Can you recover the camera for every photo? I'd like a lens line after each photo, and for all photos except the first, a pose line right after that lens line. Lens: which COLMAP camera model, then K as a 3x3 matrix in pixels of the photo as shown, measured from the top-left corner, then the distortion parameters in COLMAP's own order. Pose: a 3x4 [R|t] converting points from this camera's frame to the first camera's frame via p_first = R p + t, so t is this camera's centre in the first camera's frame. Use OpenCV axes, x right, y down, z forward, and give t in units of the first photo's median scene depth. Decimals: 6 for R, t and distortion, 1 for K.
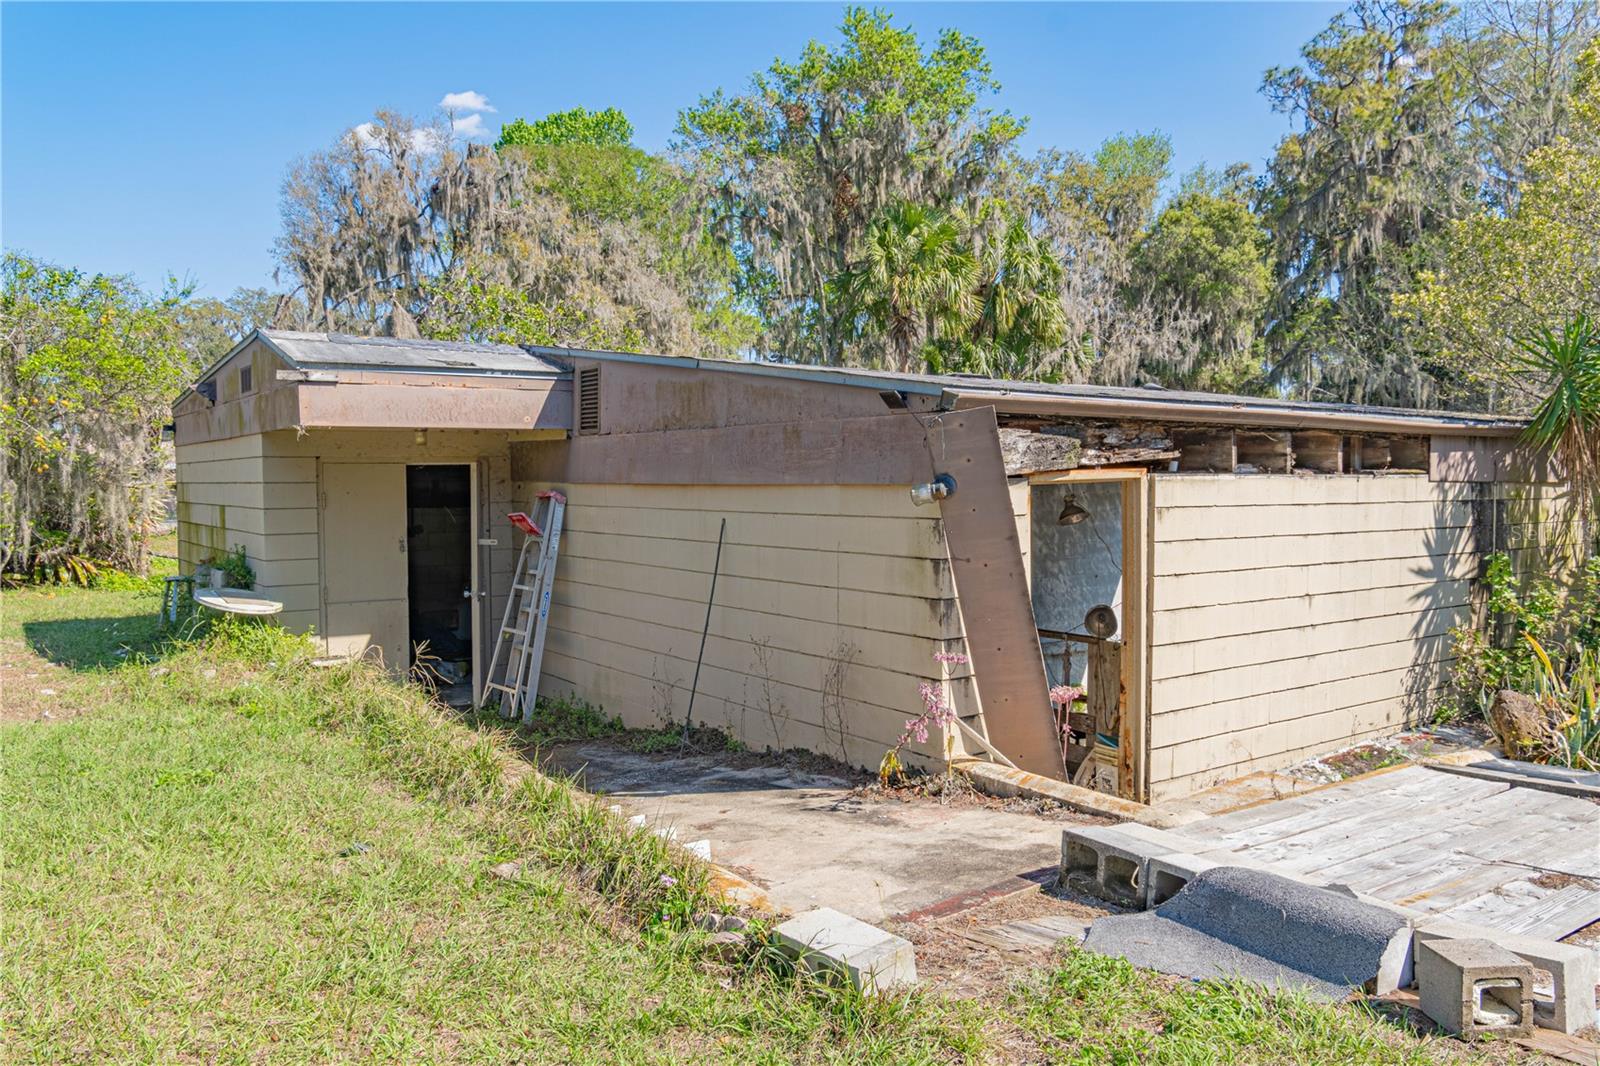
lens RADIAL K [[1169.6, 0, 794.0], [0, 1169.6, 527.0], [0, 0, 1]] dist [-0.005929, 0.013477]
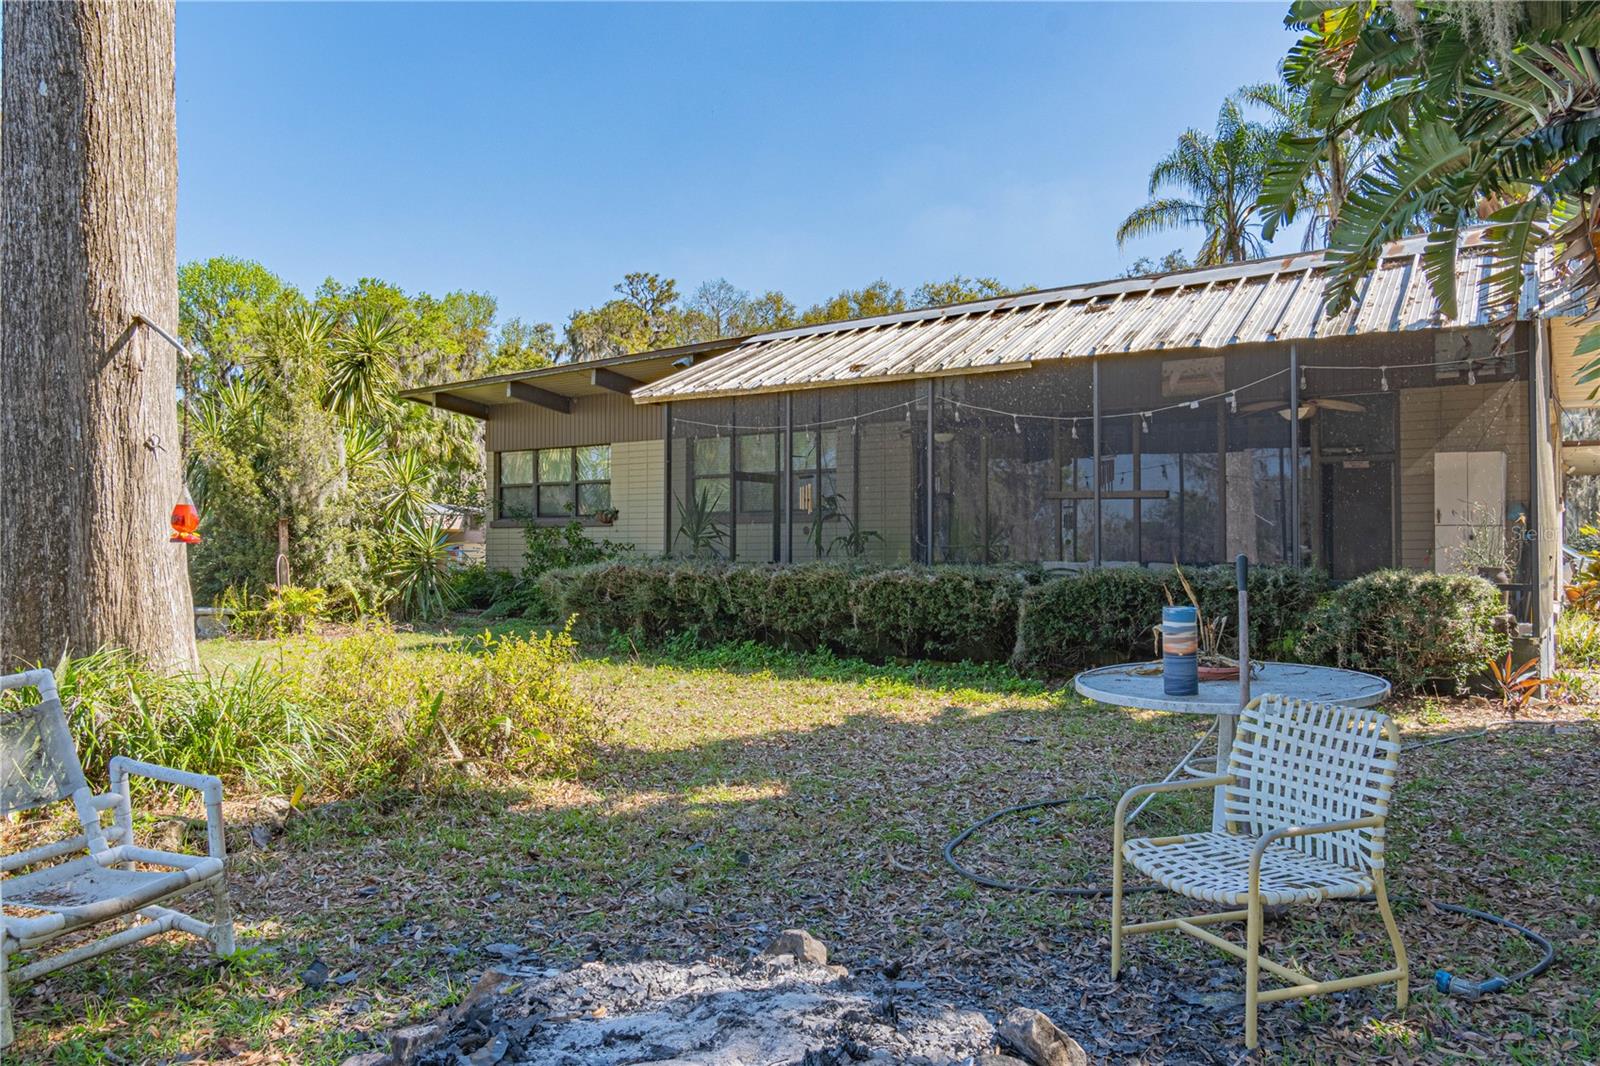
lens RADIAL K [[1169.6, 0, 798.7], [0, 1169.6, 534.4], [0, 0, 1]] dist [-0.005929, 0.013477]
pose [[0.818536, 0.012623, 0.574317, -0.233826], [0.016850, 0.998801, -0.045968, 0.016182], [-0.574208, 0.047303, 0.817342, -0.422167]]
